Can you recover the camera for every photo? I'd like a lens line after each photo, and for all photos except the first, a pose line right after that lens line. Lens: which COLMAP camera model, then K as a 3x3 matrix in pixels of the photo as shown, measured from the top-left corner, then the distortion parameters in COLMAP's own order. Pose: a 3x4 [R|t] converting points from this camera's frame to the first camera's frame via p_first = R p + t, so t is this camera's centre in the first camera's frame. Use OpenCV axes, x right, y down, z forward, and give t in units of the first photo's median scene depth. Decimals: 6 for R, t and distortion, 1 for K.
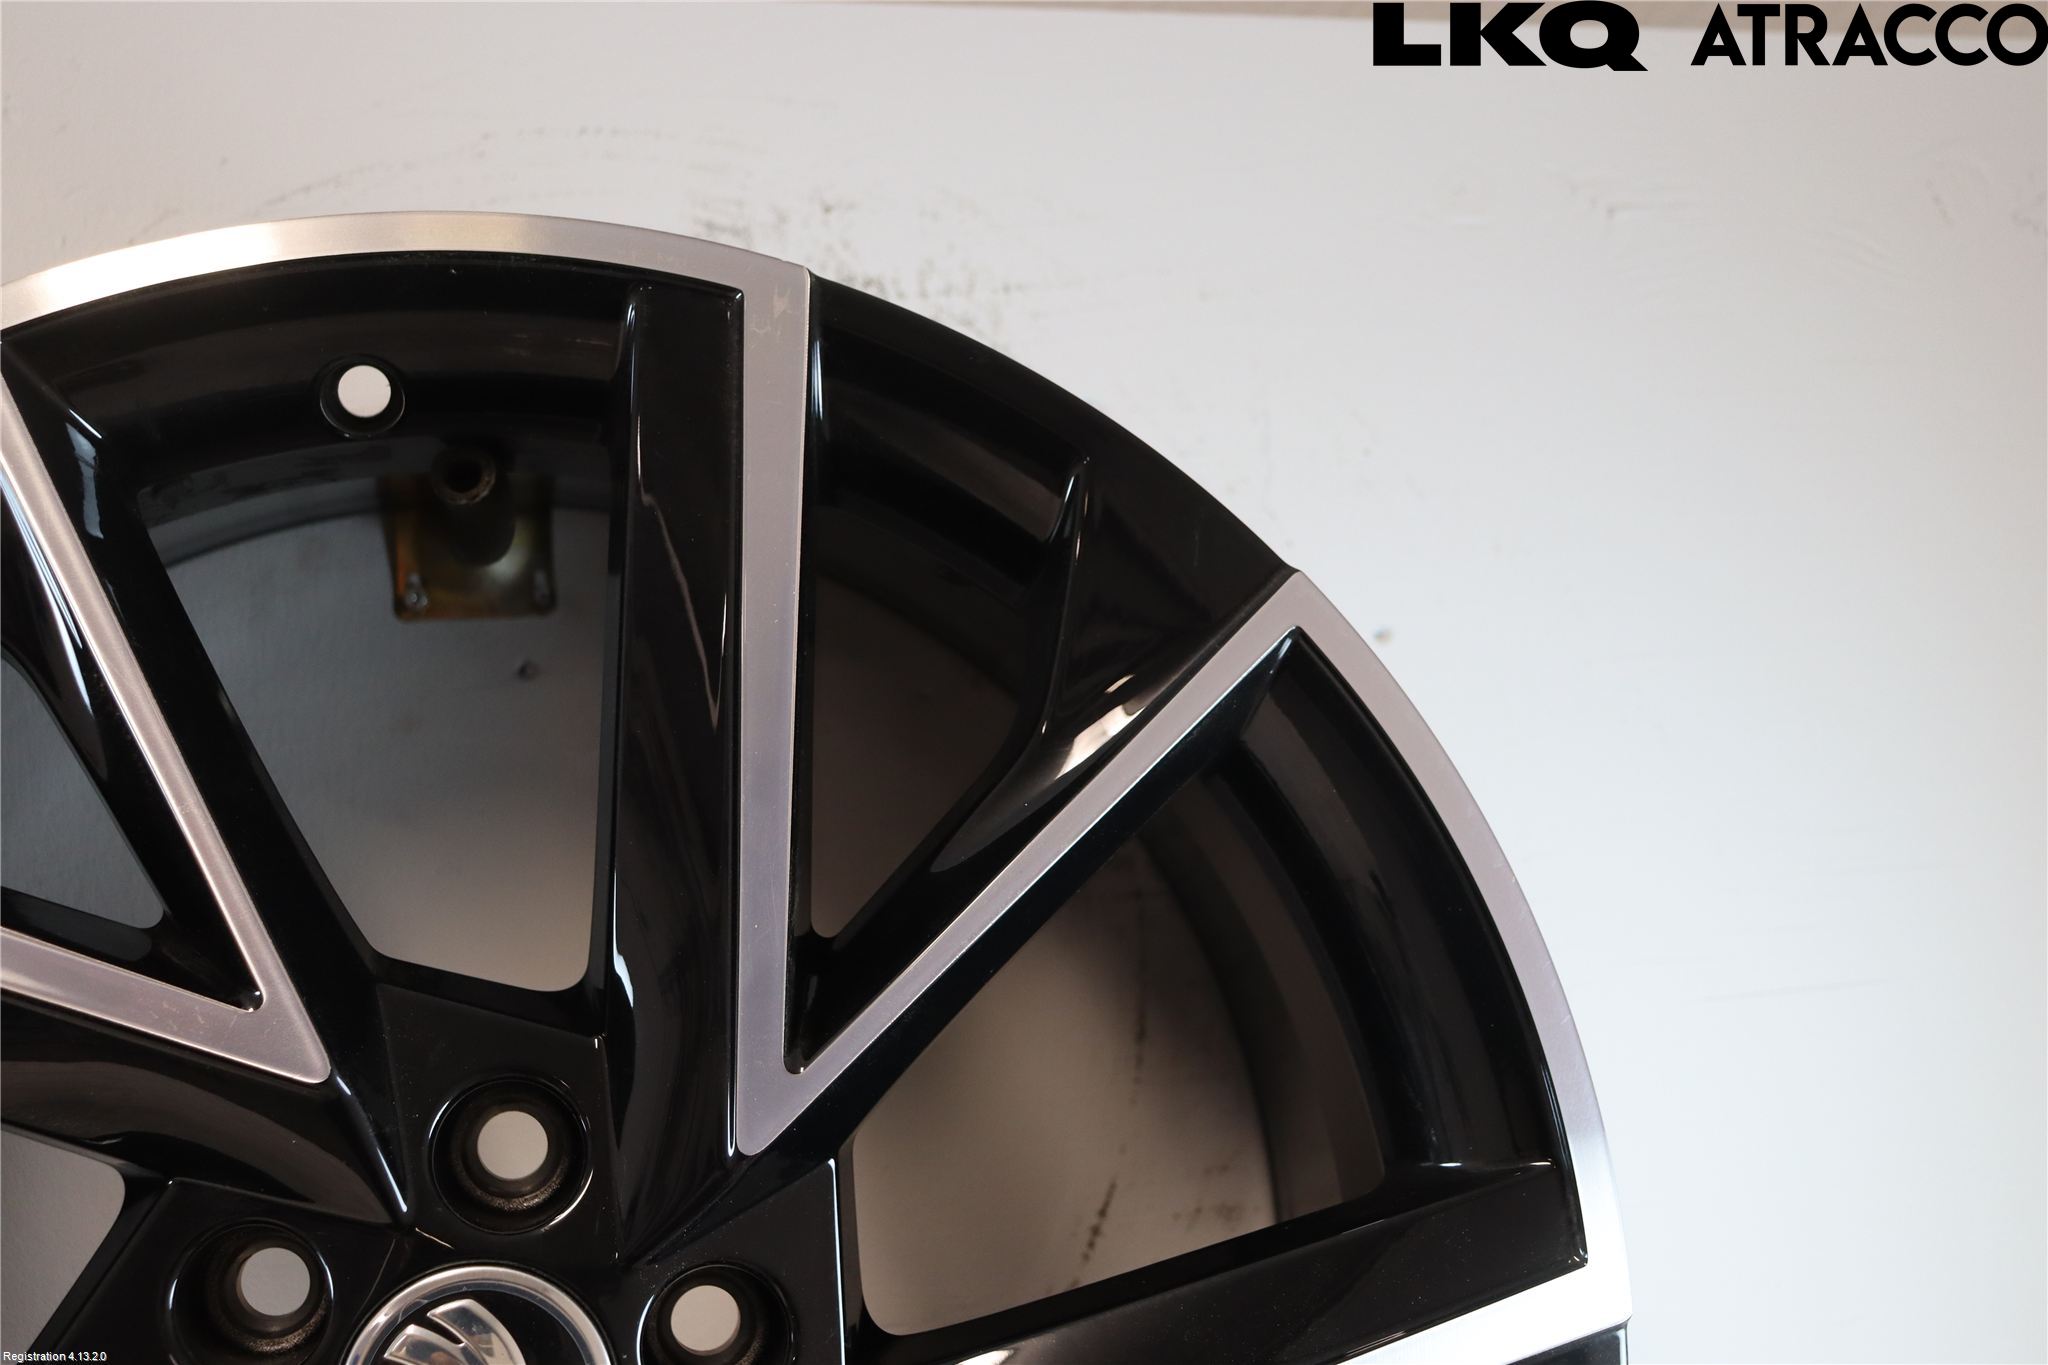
lens RADIAL K [[2464.3, 0, 1024.0], [0, 2464.3, 682.5], [0, 0, 1]] dist [-0.023509, -0.017573]
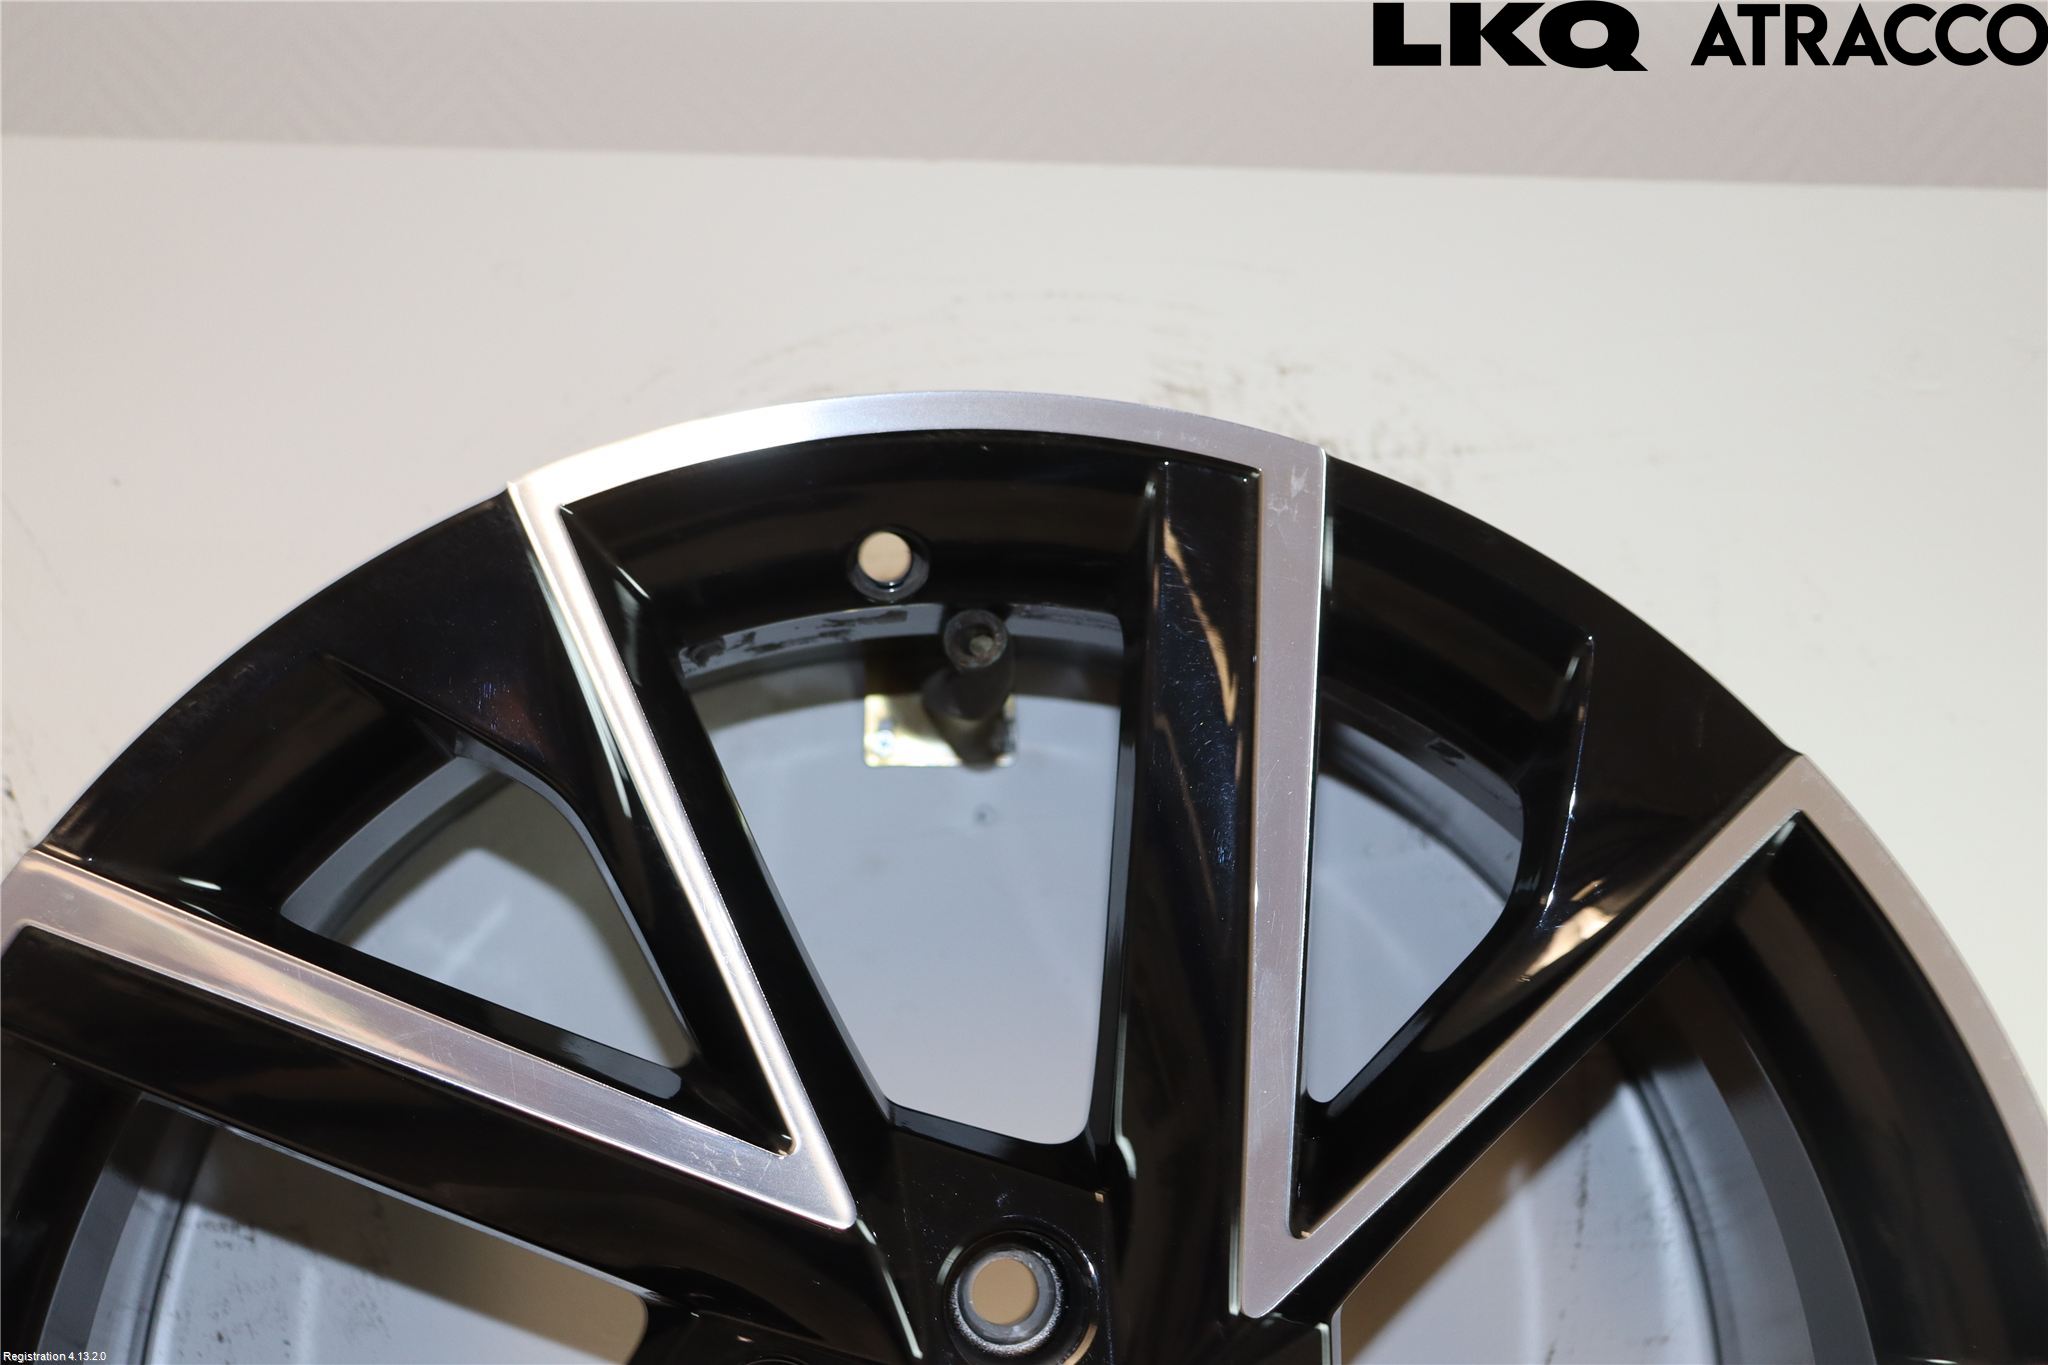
lens RADIAL K [[2454.9, 0, 1024.0], [0, 2454.9, 682.5], [0, 0, 1]] dist [-0.011320, -0.002913]
pose [[0.992318, 0.023776, -0.121410, -0.084987], [-0.029151, 0.998663, -0.042684, -0.023301], [0.120233, 0.045895, 0.991684, -0.027920]]
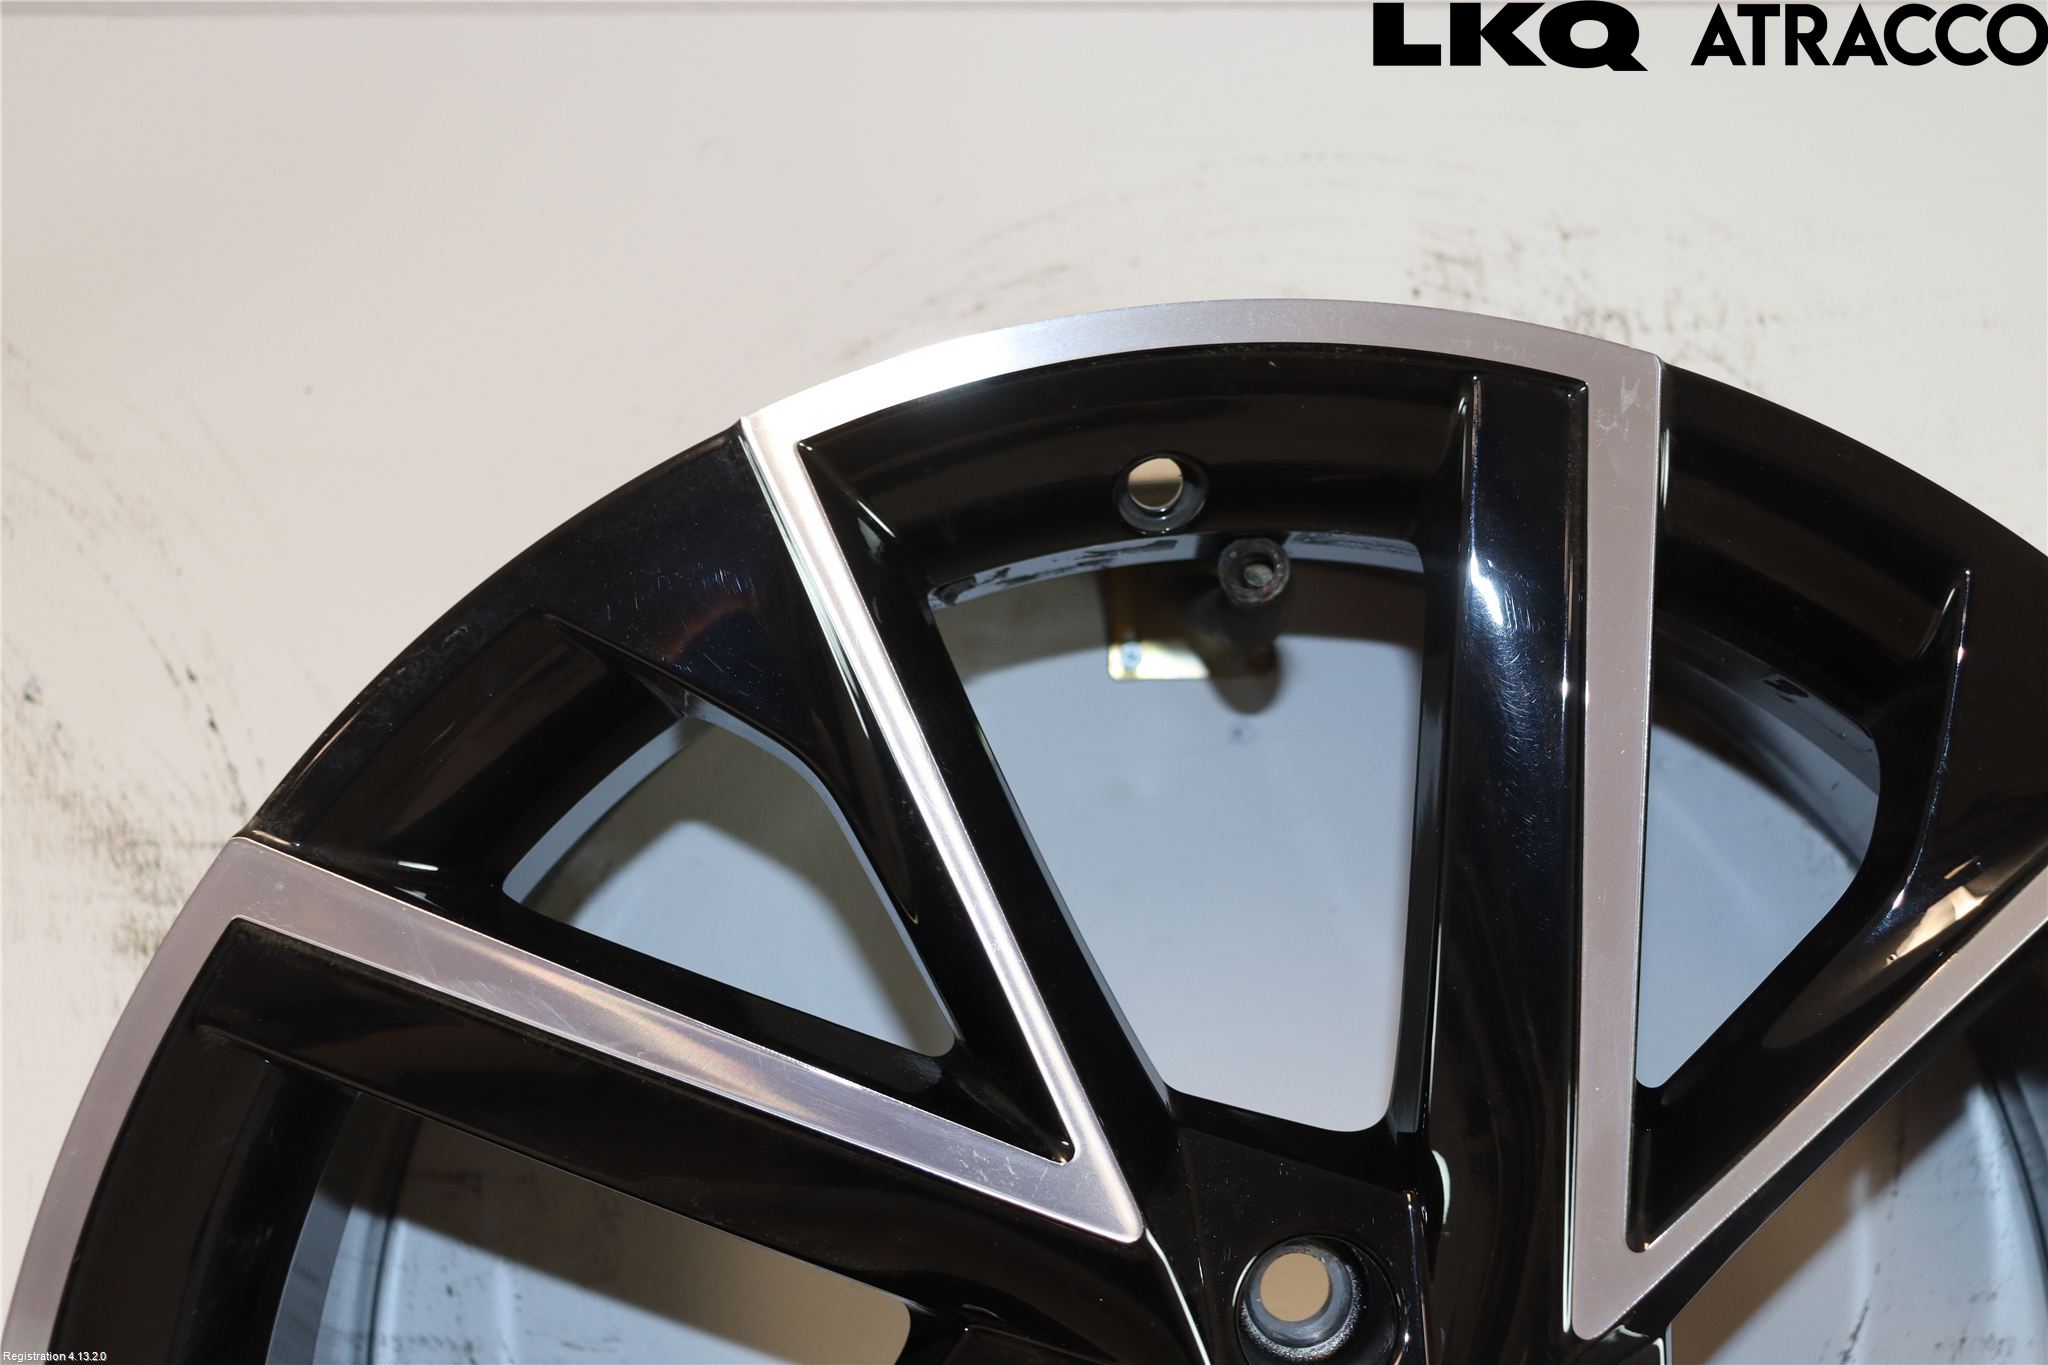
lens RADIAL K [[2454.9, 0, 1024.0], [0, 2454.9, 682.5], [0, 0, 1]] dist [-0.011320, -0.002913]
pose [[0.981255, 0.022149, -0.191436, -0.141302], [-0.015463, 0.999219, 0.036350, -0.078108], [0.192092, -0.032709, 0.980832, 0.073247]]
